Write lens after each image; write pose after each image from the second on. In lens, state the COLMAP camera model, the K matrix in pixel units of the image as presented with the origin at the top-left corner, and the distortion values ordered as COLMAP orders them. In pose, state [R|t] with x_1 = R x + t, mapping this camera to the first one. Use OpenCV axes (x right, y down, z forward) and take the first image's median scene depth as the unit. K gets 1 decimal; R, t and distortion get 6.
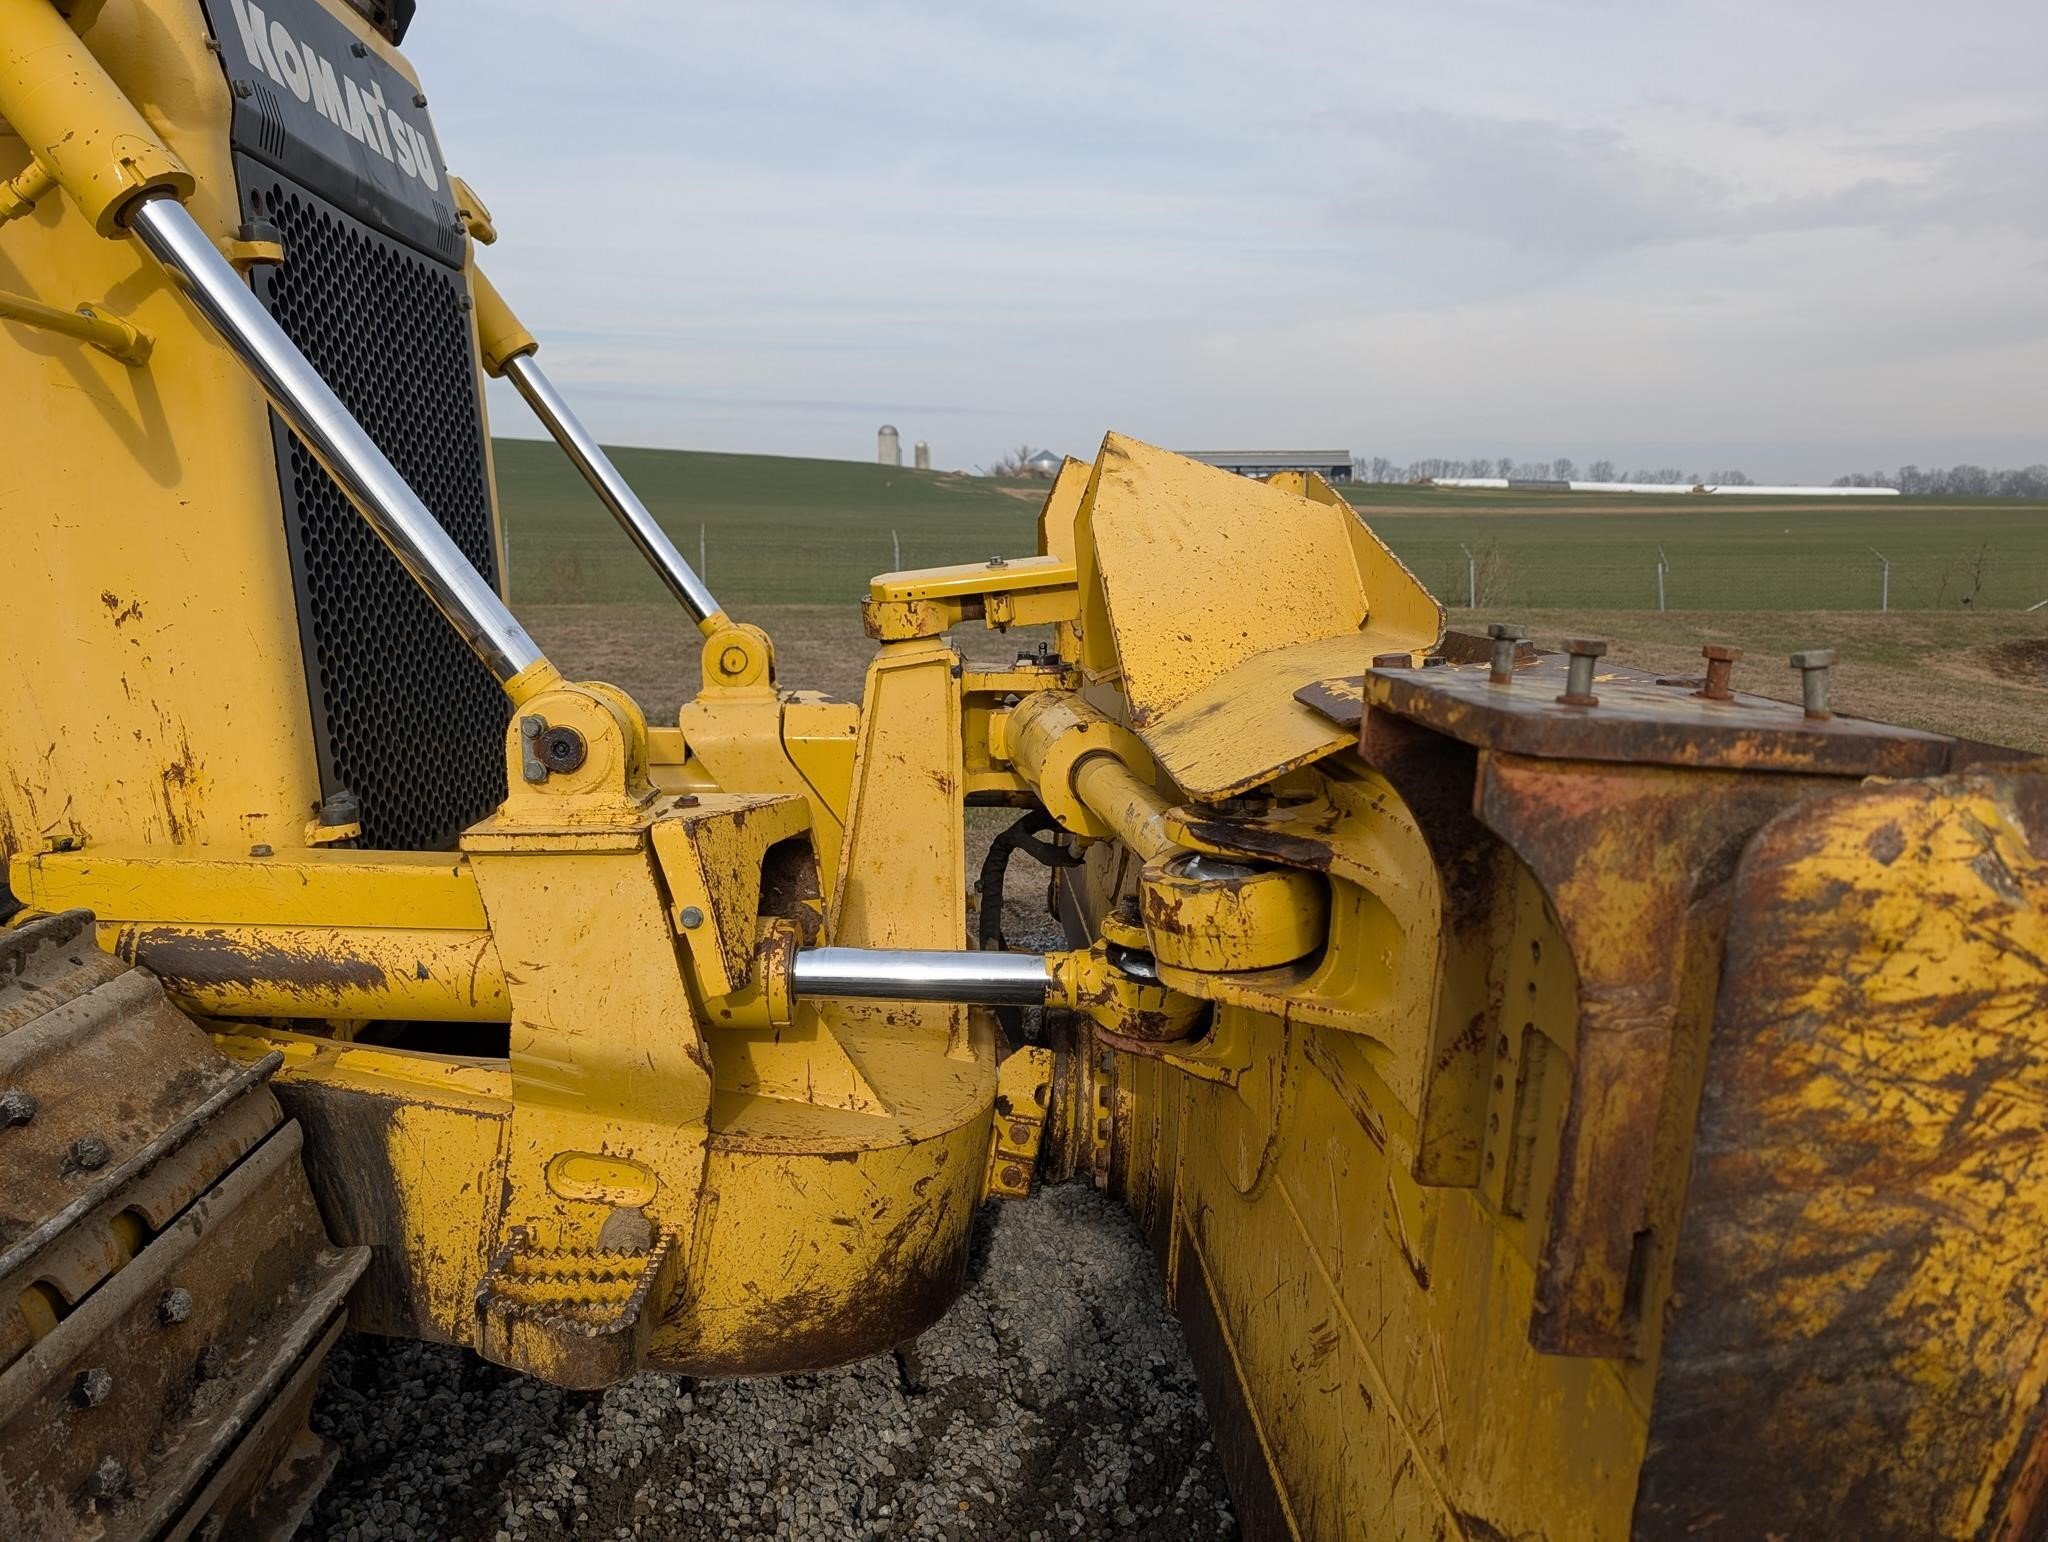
lens RADIAL K [[1482.9, 0, 1024.0], [0, 1482.9, 771.0], [0, 0, 1]] dist [0.006769, -0.000377]
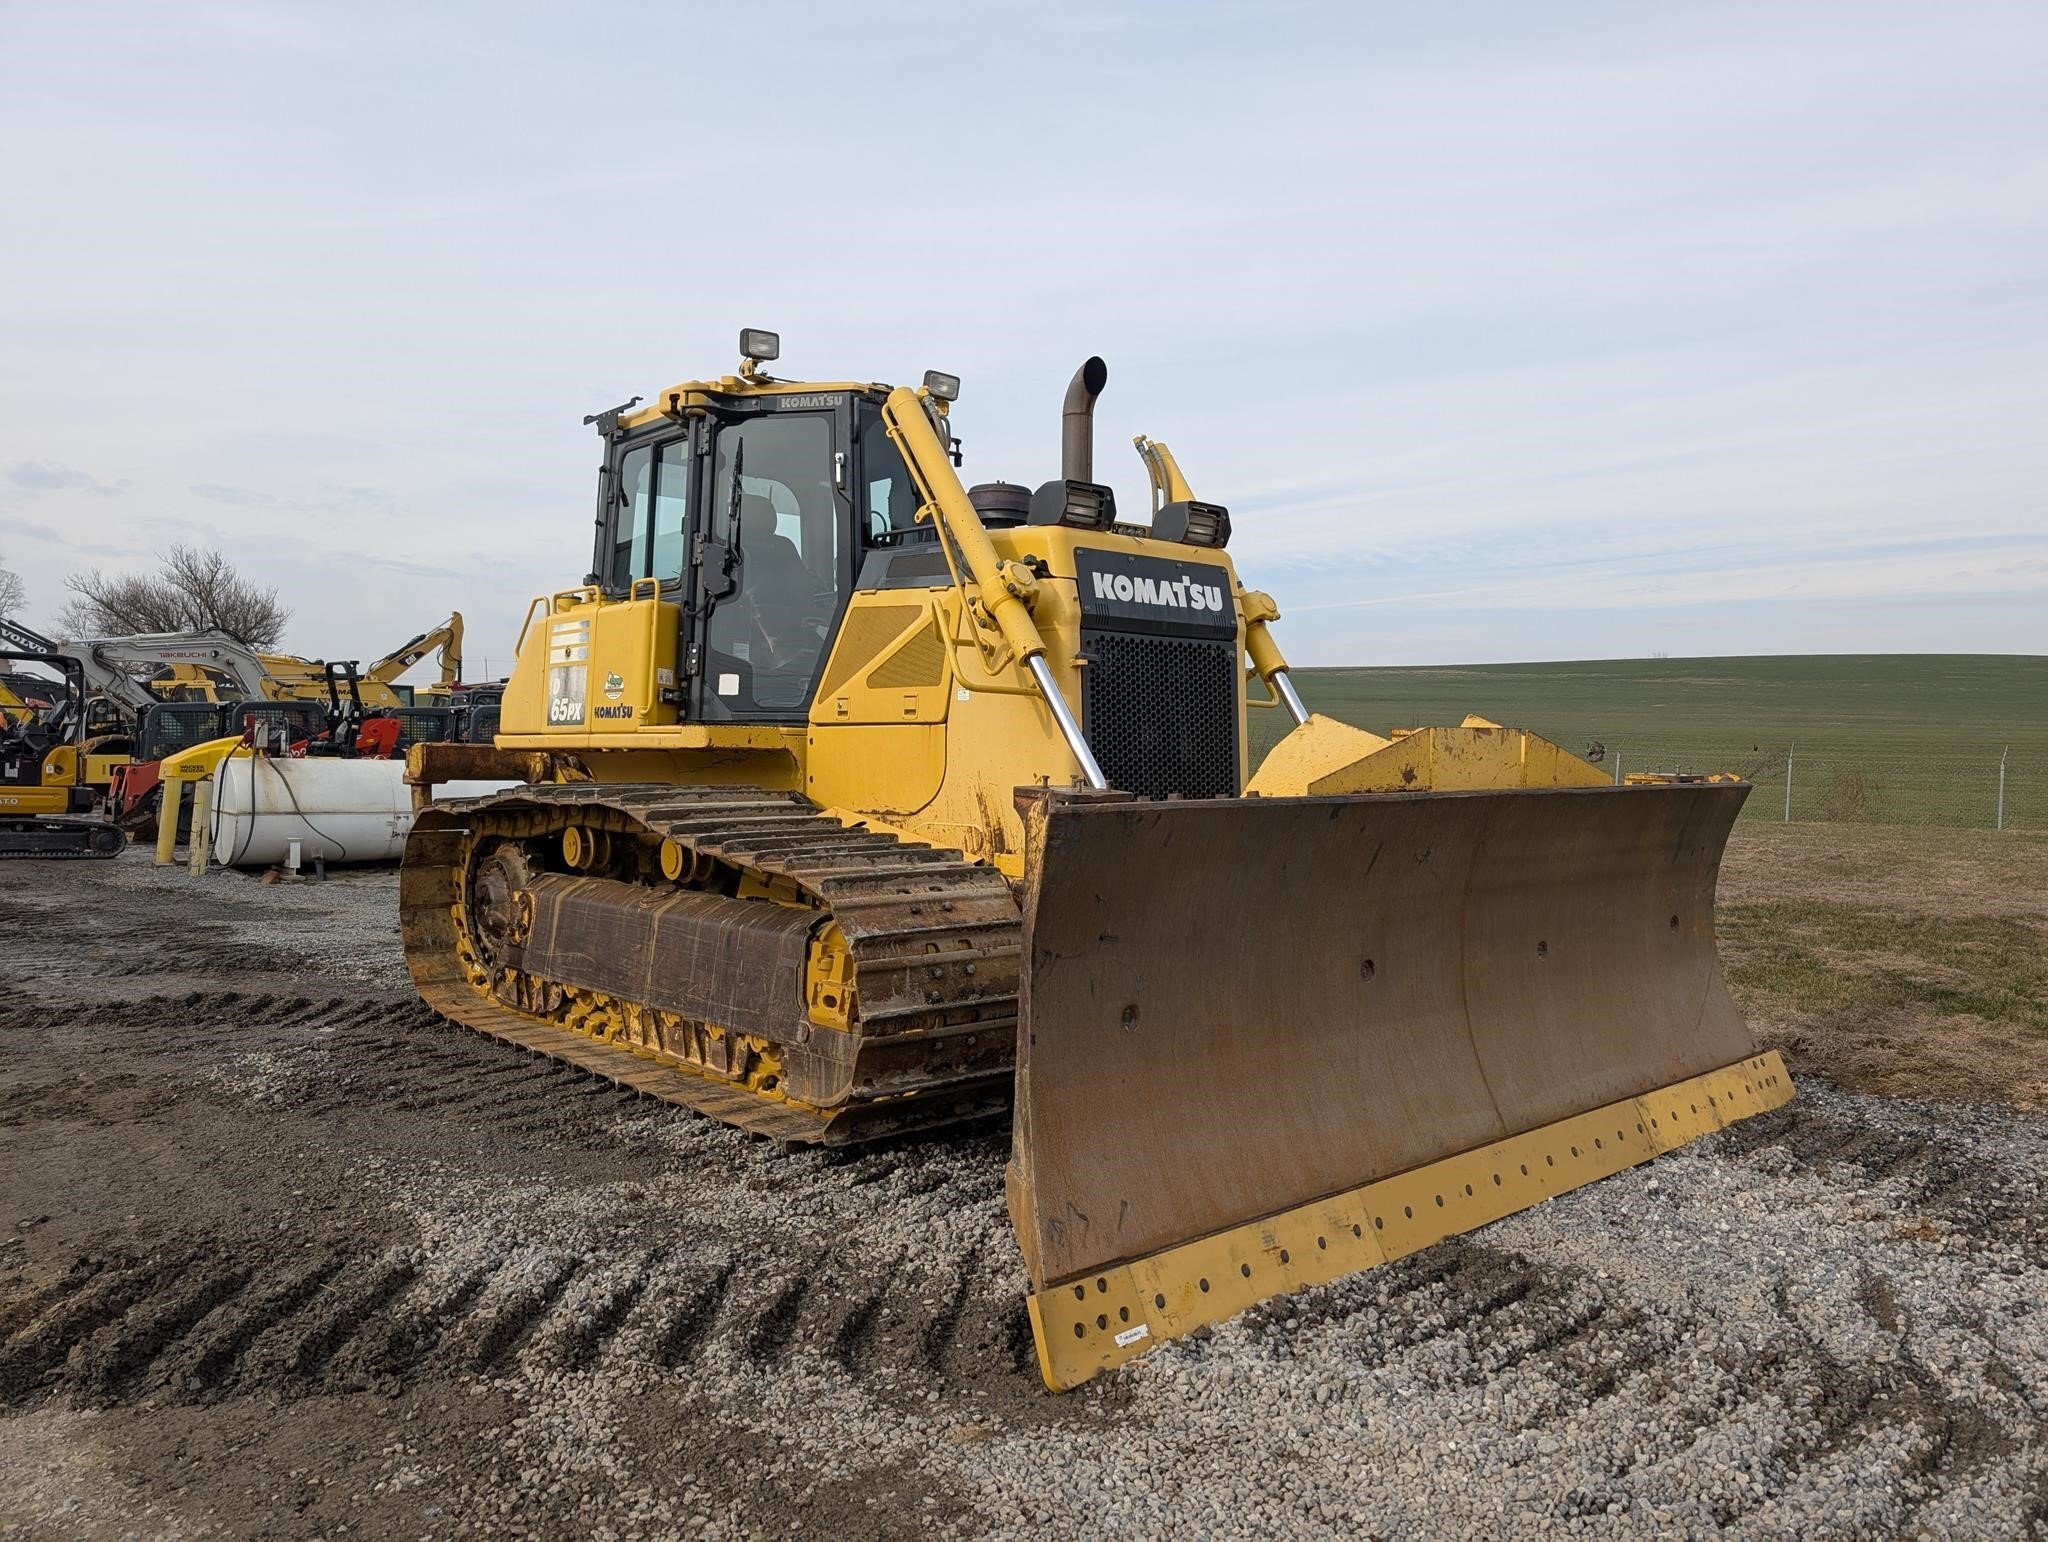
lens RADIAL K [[1453.5, 0, 1043.8], [0, 1453.5, 784.6], [0, 0, 1]] dist [0.016051, -0.008304]
pose [[0.626641, 0.022084, -0.778995, 1.735968], [-0.128169, 0.988907, -0.075067, 0.125265], [0.768696, 0.146883, 0.622521, -0.851337]]
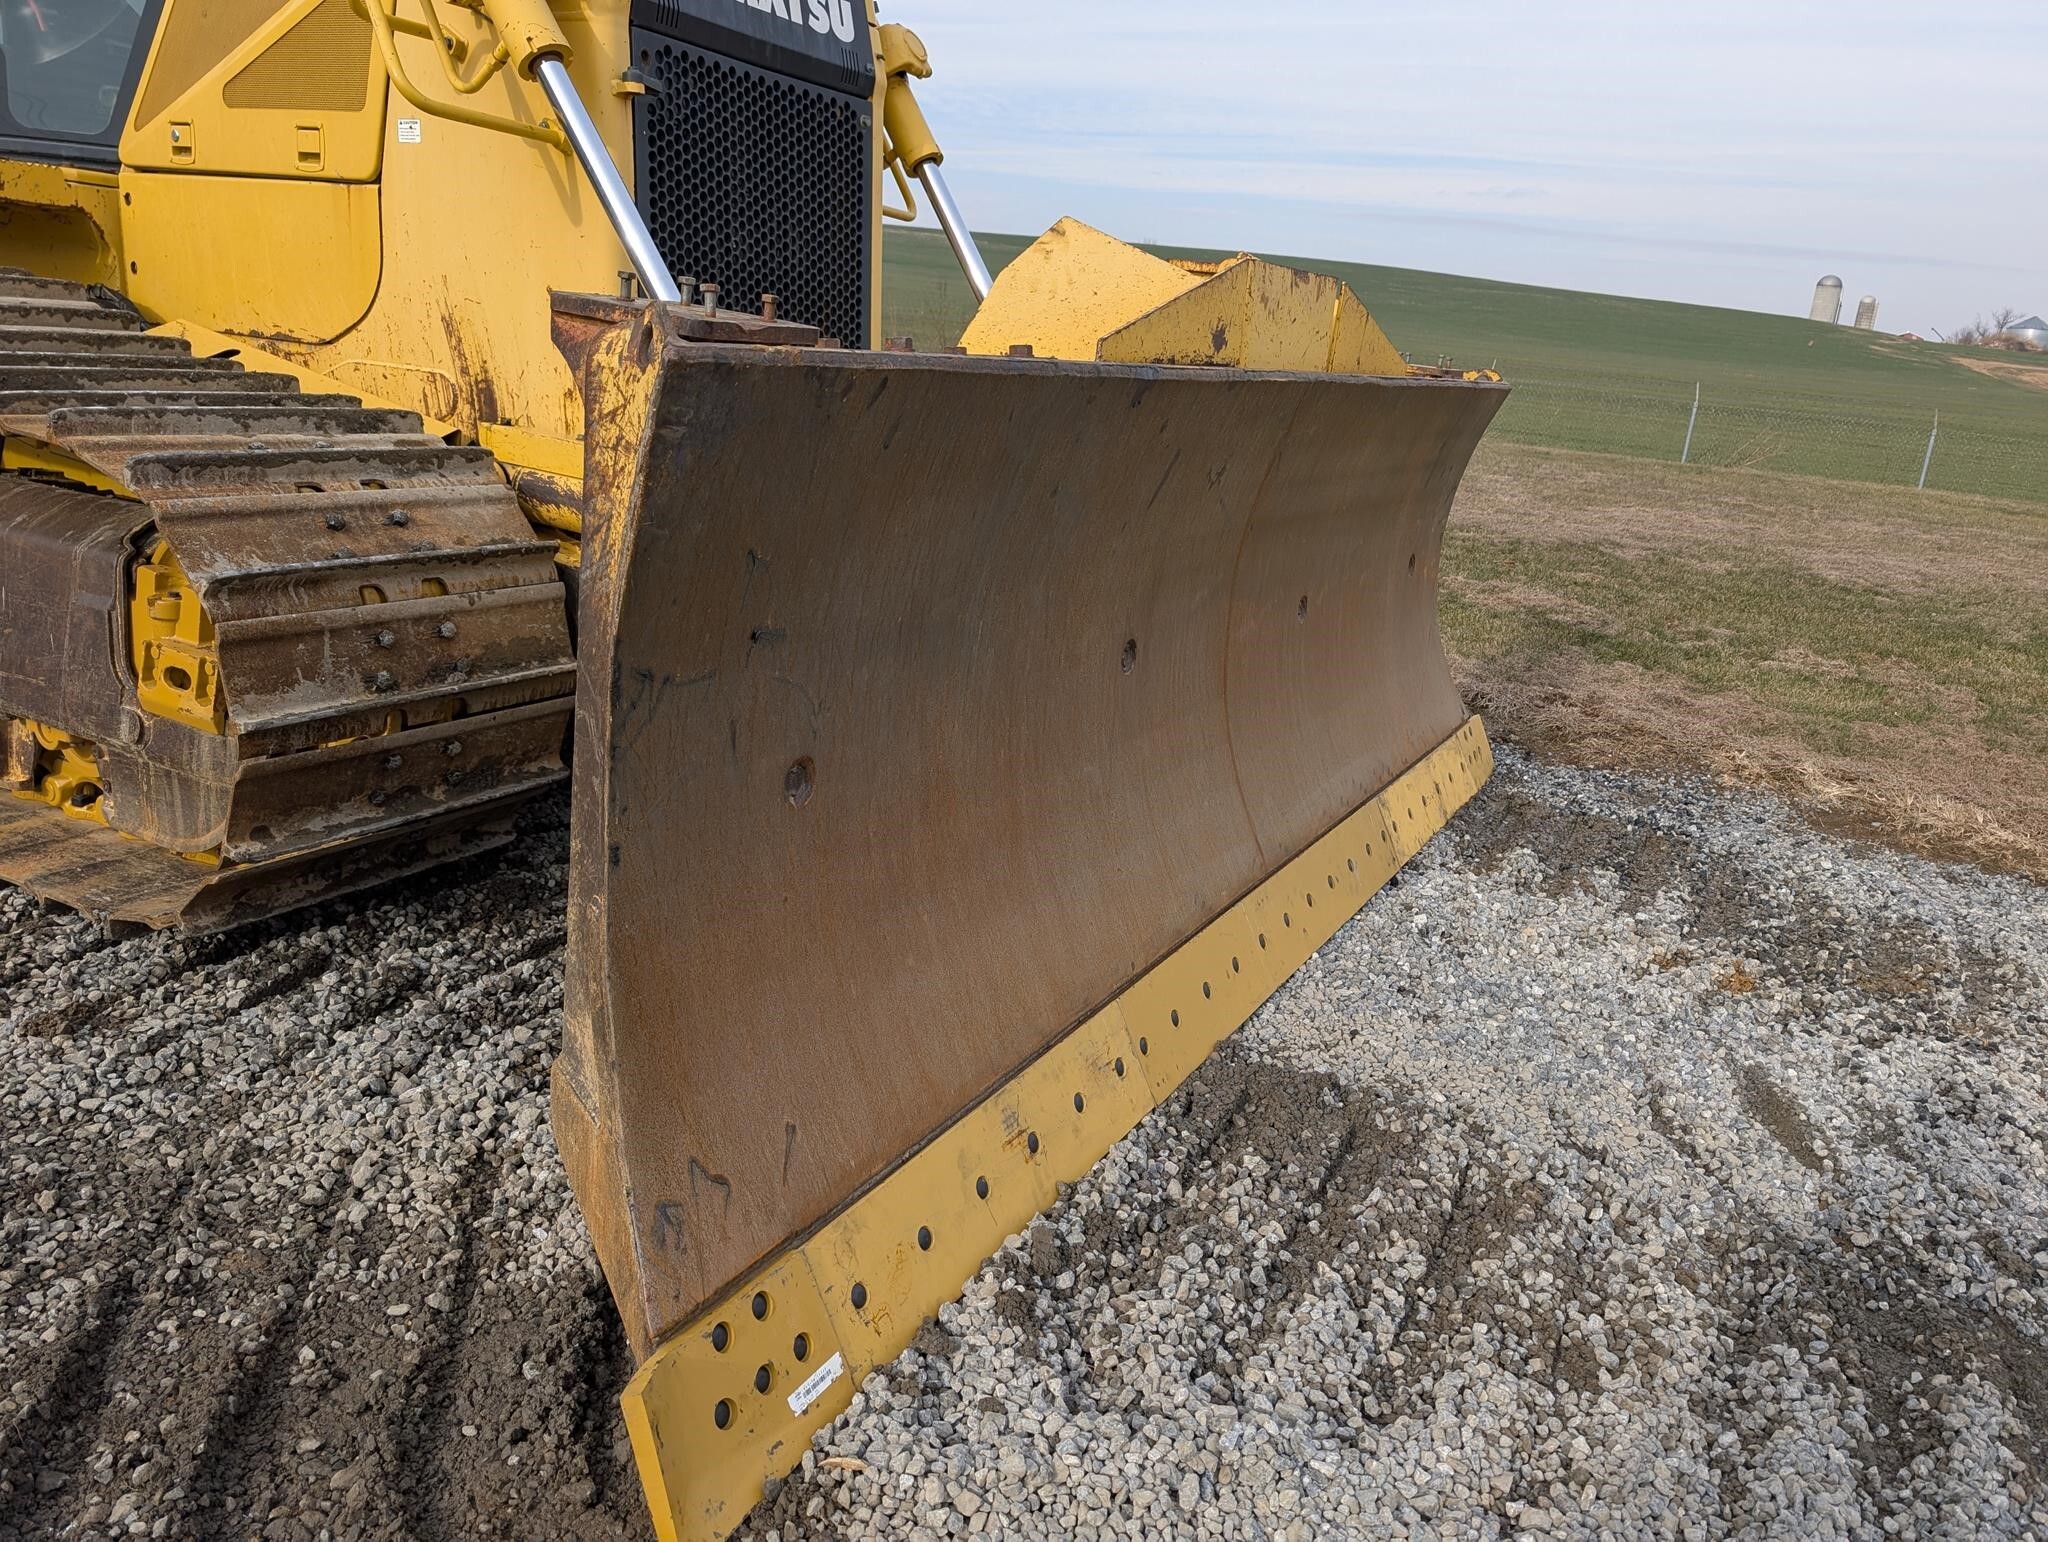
lens RADIAL K [[1453.5, 0, 1043.8], [0, 1453.5, 784.6], [0, 0, 1]] dist [0.016051, -0.008304]
pose [[0.846423, 0.226288, -0.482040, 0.884919], [-0.168227, 0.972490, 0.161131, 0.080957], [0.505241, -0.055293, 0.861205, -0.255917]]
